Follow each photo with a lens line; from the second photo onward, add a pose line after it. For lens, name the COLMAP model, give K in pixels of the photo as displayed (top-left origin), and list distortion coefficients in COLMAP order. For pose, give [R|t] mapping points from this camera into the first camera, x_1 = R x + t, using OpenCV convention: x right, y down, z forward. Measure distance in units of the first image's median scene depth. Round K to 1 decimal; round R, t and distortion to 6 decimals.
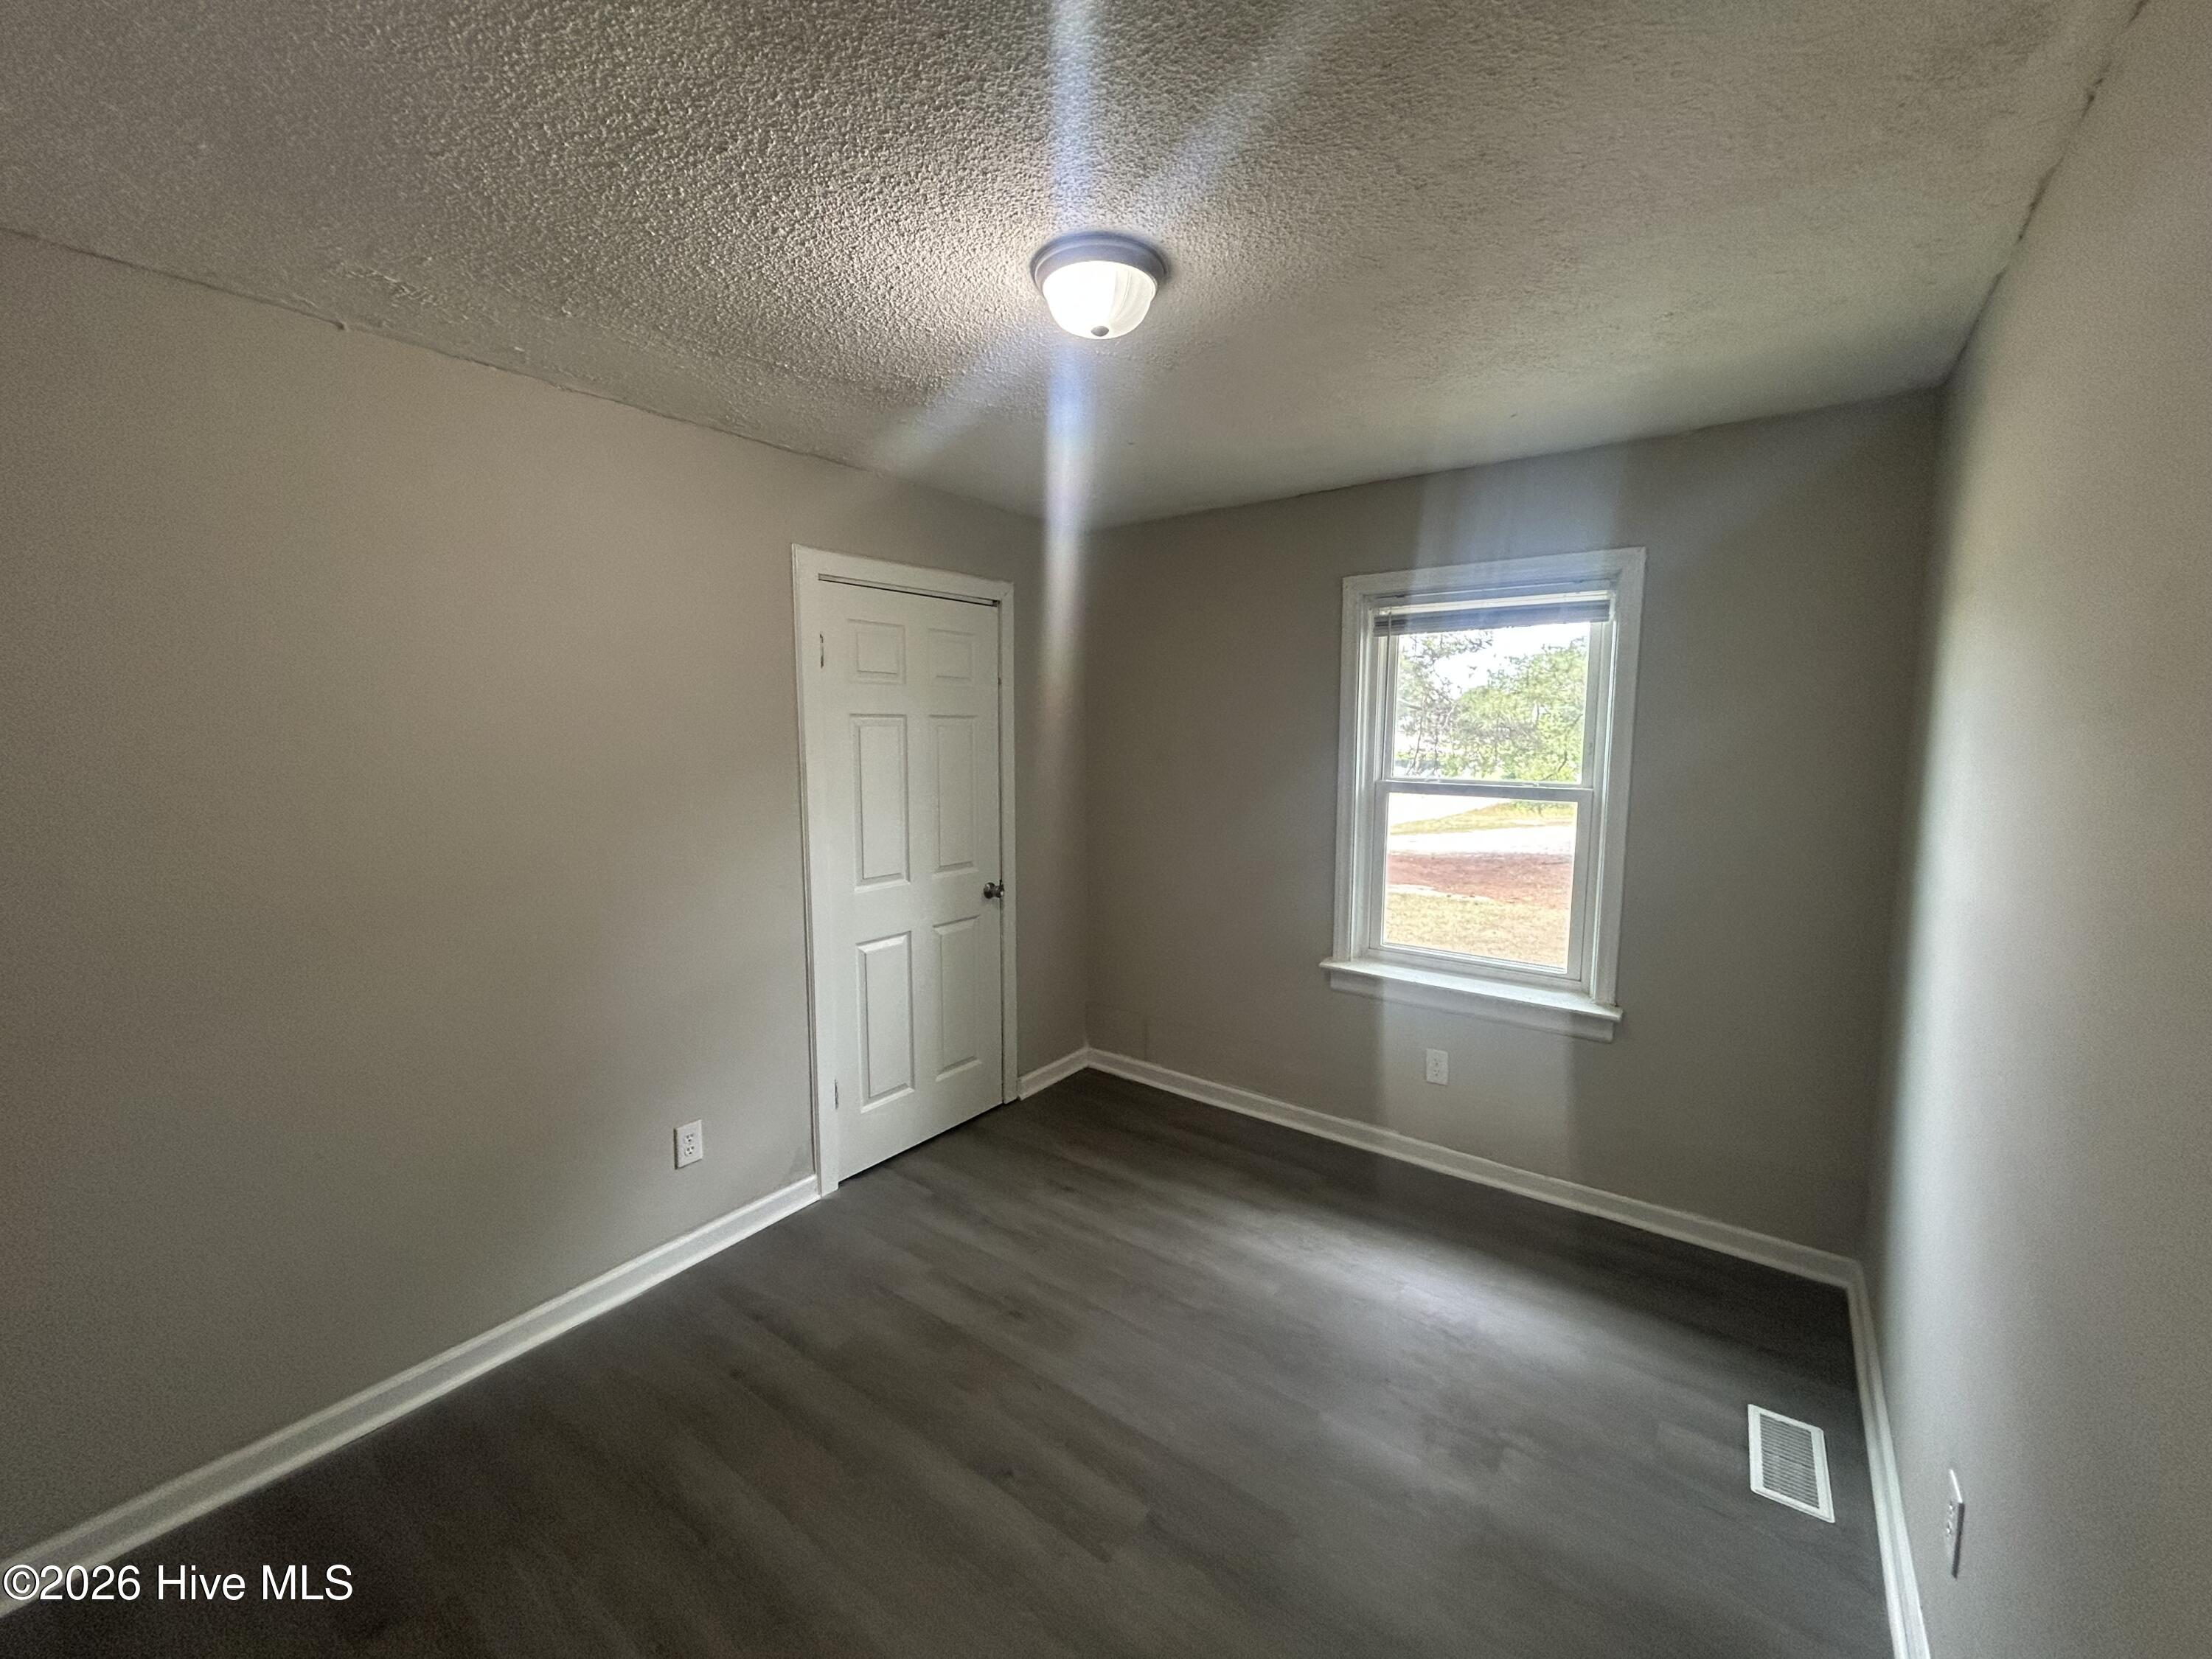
lens RADIAL K [[891.4, 0, 1108.5], [0, 891.4, 826.2], [0, 0, 1]] dist [0.003225, -0.000193]
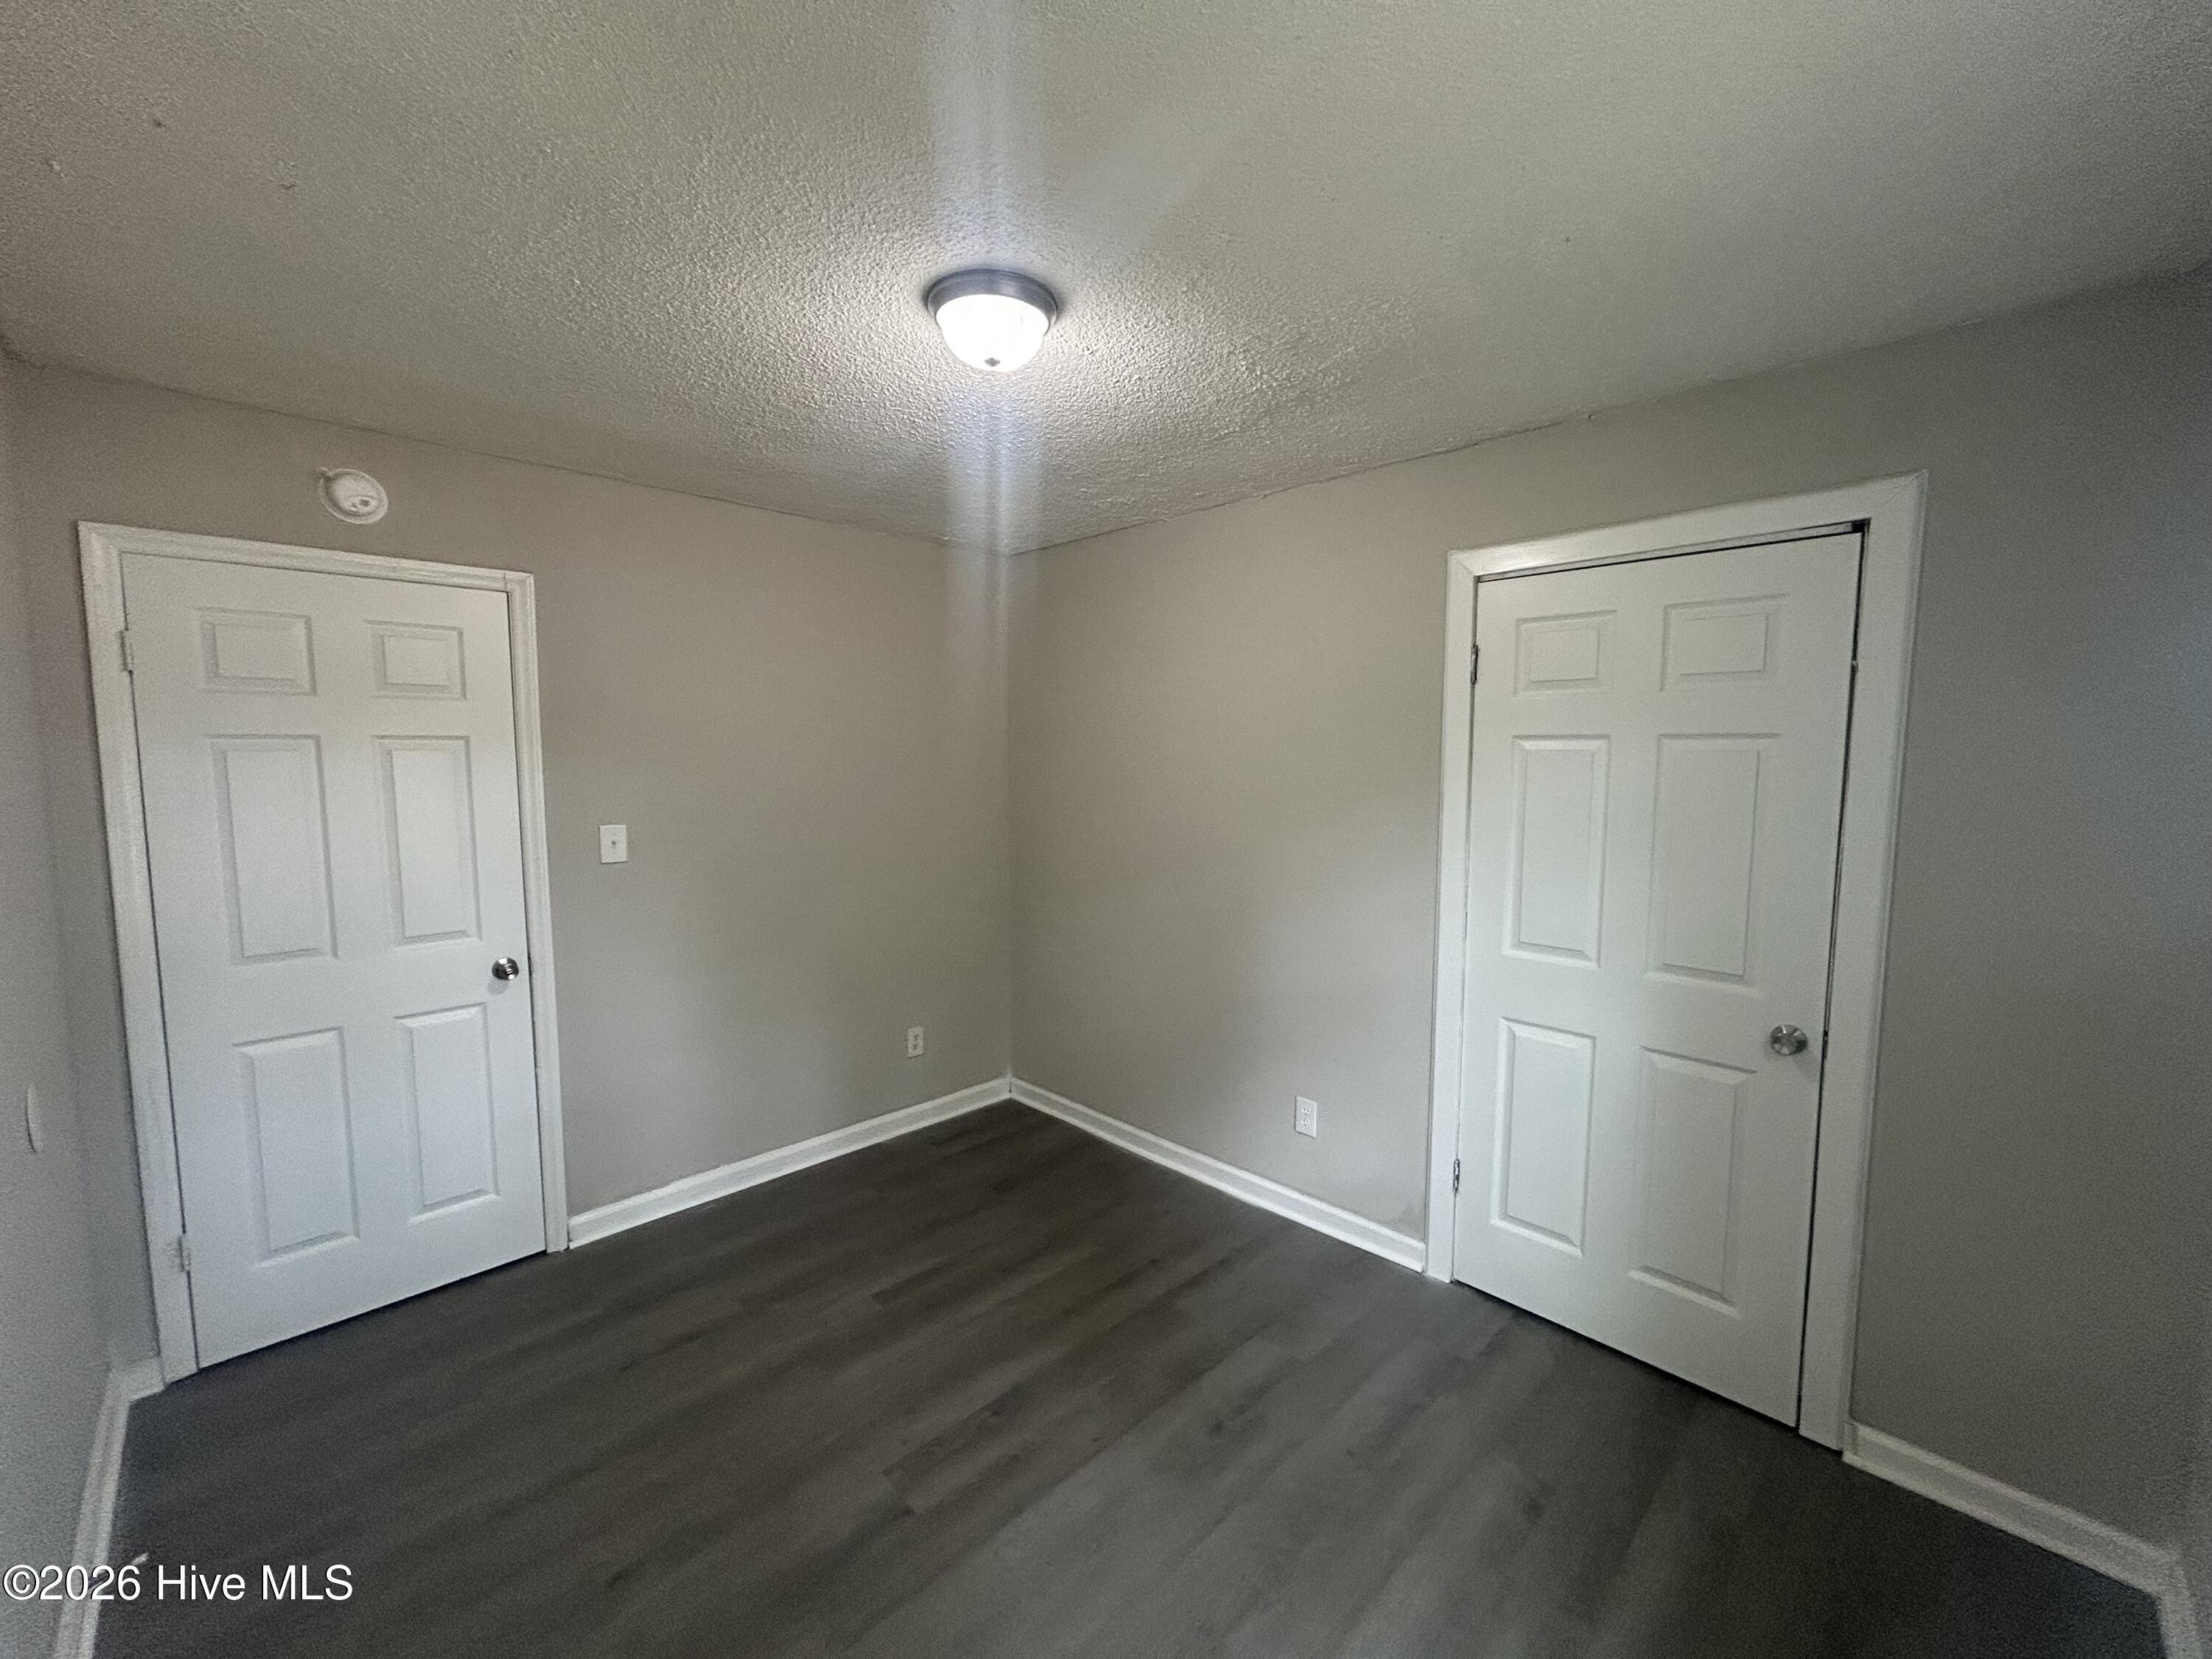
lens RADIAL K [[893.6, 0, 1107.2], [0, 893.6, 825.4], [0, 0, 1]] dist [0.006219, 0.000081]
pose [[-0.151404, 0.087104, -0.984627, 0.624019], [-0.112189, 0.988159, 0.104667, -0.095306], [0.982085, 0.126311, -0.139839, 0.818042]]
